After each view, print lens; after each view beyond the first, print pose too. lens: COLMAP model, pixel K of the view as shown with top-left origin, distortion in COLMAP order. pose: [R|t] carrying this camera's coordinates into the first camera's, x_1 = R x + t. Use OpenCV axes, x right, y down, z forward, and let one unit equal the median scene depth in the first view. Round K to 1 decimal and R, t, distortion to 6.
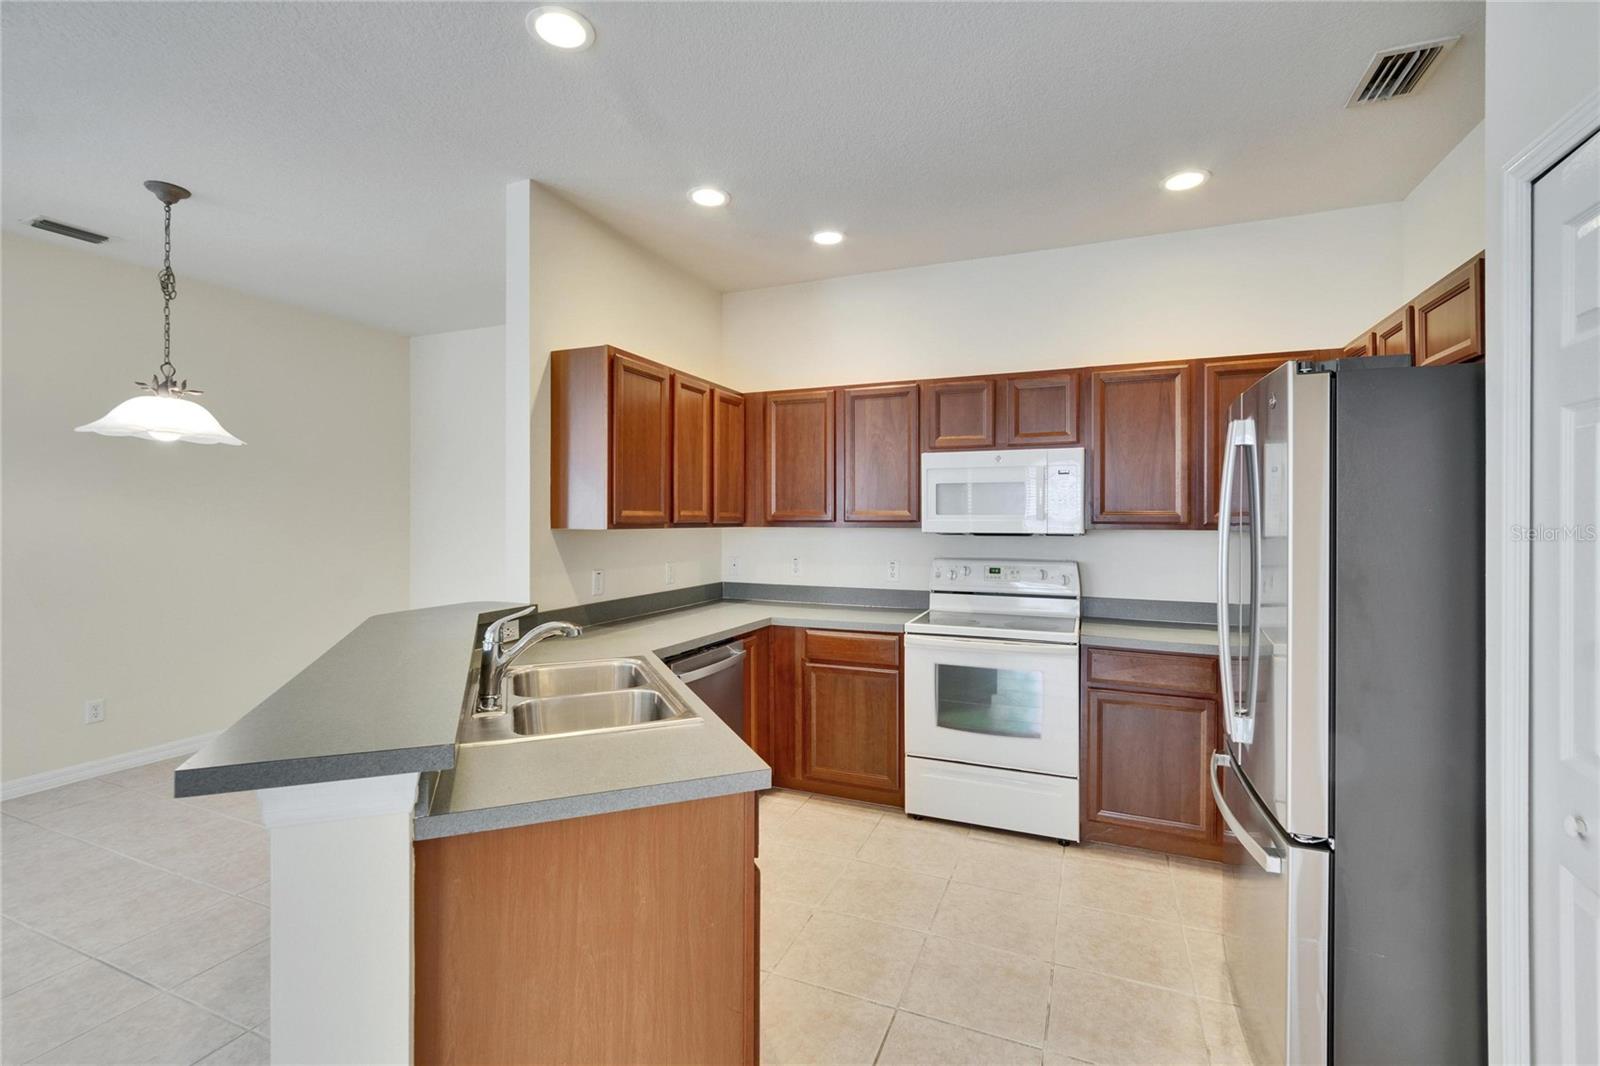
lens RADIAL K [[705.6, 0, 798.4], [0, 705.6, 515.7], [0, 0, 1]] dist [-0.001546, -0.000532]
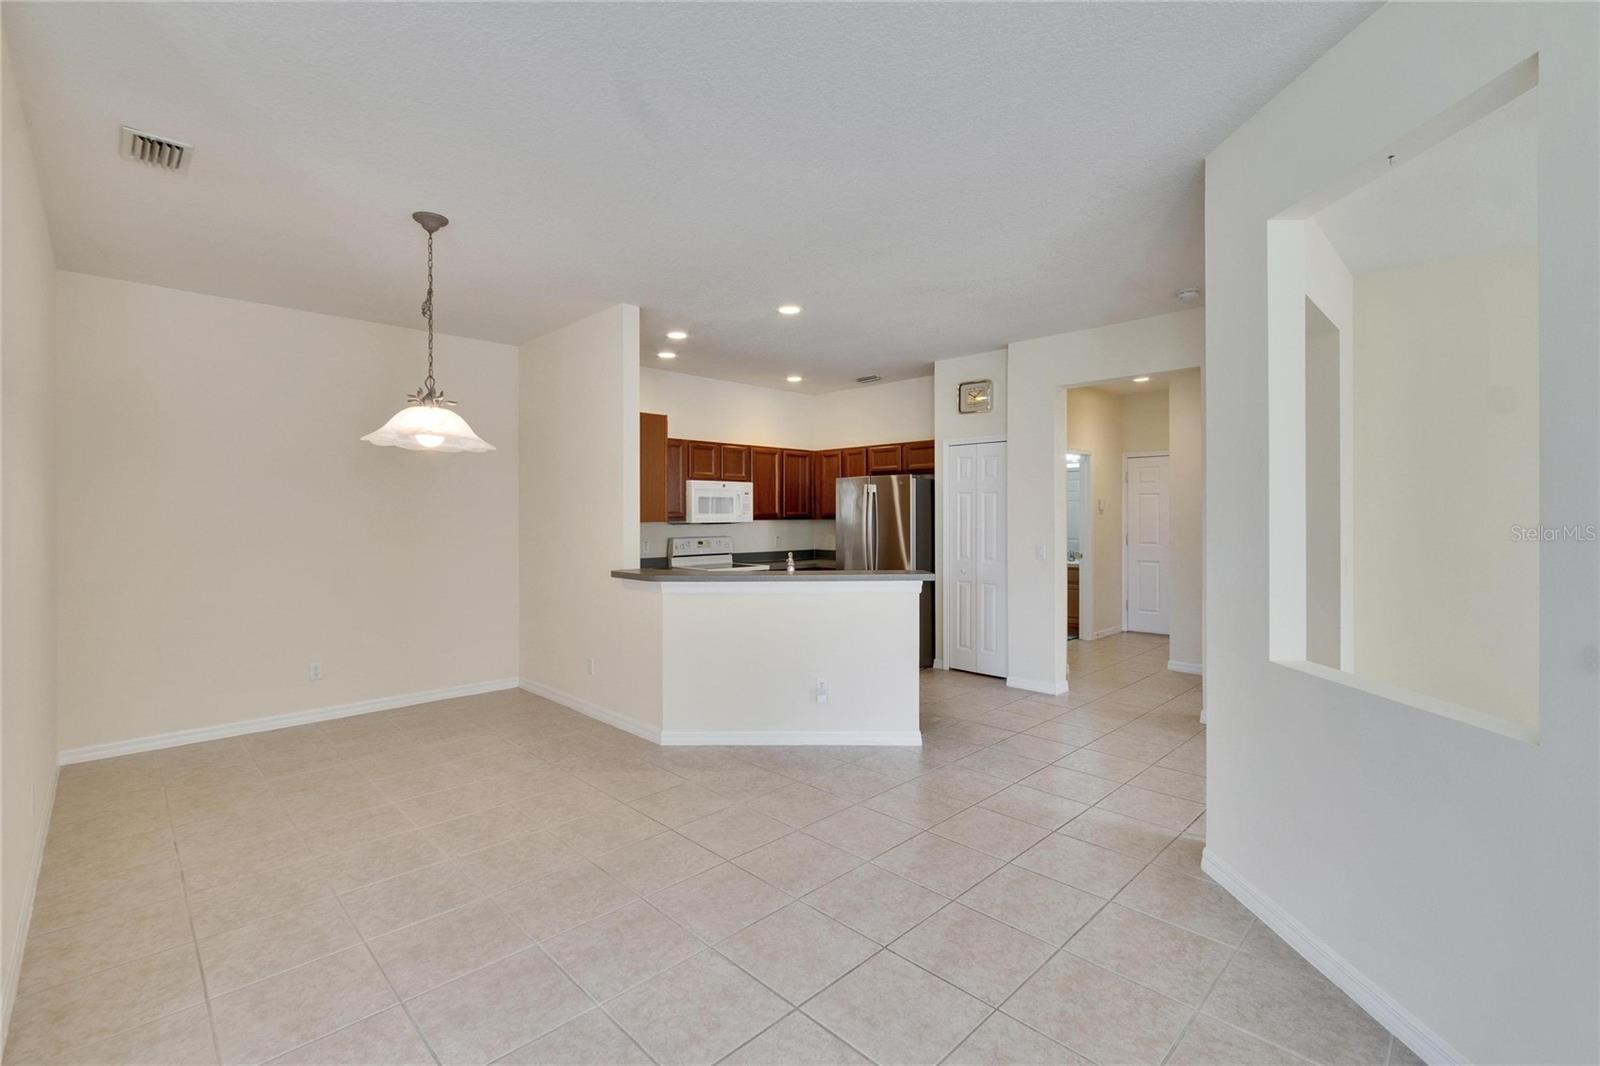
lens RADIAL K [[700.1, 0, 797.3], [0, 700.1, 514.7], [0, 0, 1]] dist [-0.000849, -0.000172]
pose [[0.384460, -0.002355, 0.923139, -1.546708], [0.000547, 0.999997, 0.002323, -0.002634], [-0.923142, -0.000388, 0.384460, 0.043310]]
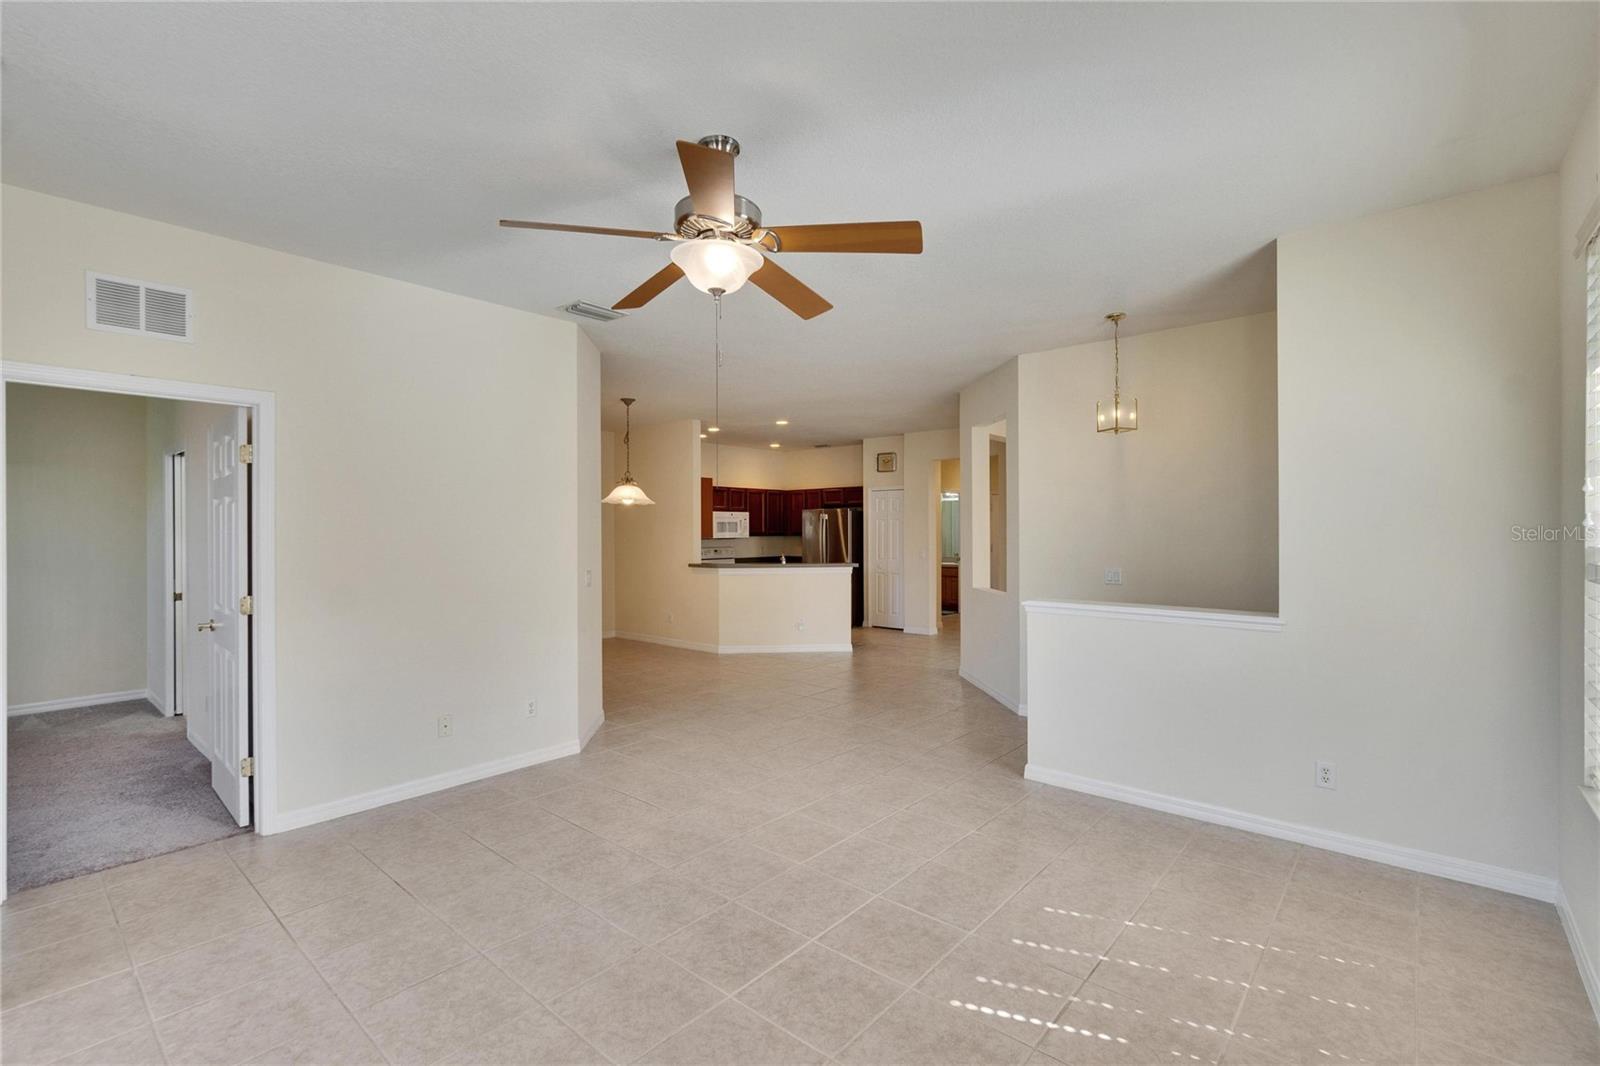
lens RADIAL K [[705.6, 0, 798.4], [0, 705.6, 515.7], [0, 0, 1]] dist [-0.001546, -0.000532]
pose [[0.311664, 0.016964, 0.950041, -2.763570], [0.001013, 0.999834, -0.018185, -0.017839], [-0.950192, 0.006630, 0.311595, -0.286730]]
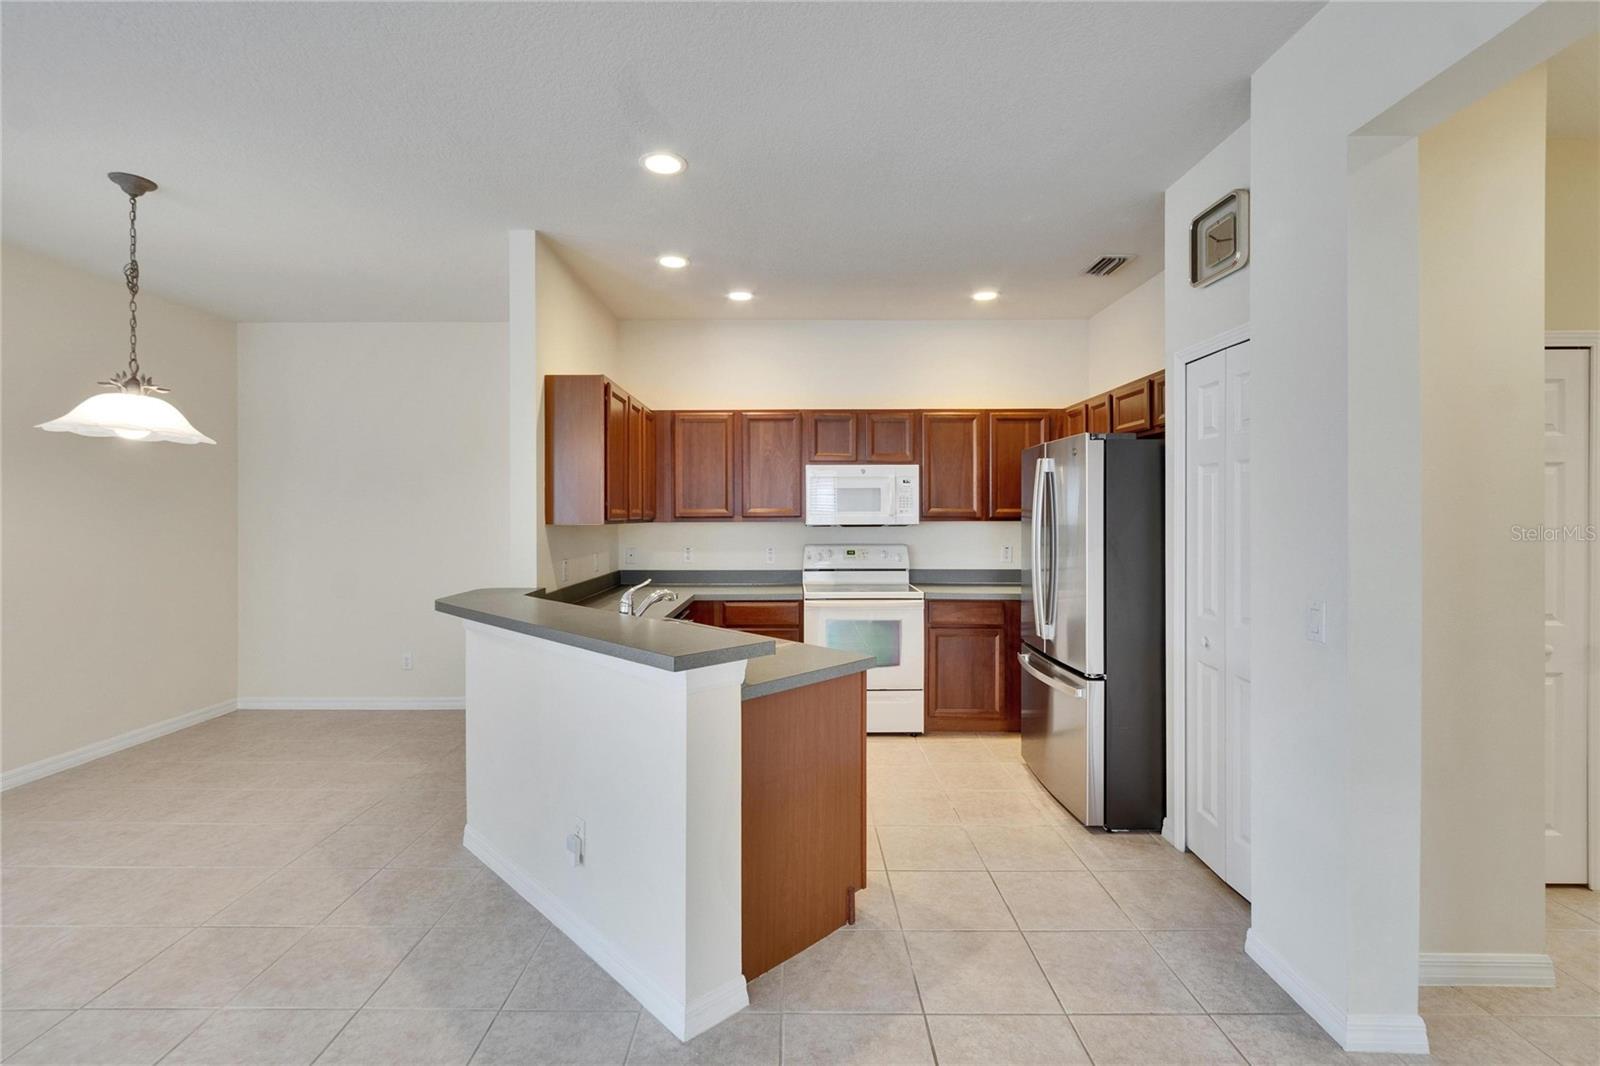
lens RADIAL K [[700.1, 0, 797.3], [0, 700.1, 514.7], [0, 0, 1]] dist [-0.000849, -0.000172]
pose [[0.921088, -0.005329, 0.389319, -0.390940], [0.003786, 0.999982, 0.004730, -0.002117], [-0.389337, -0.002882, 0.921091, -0.232287]]
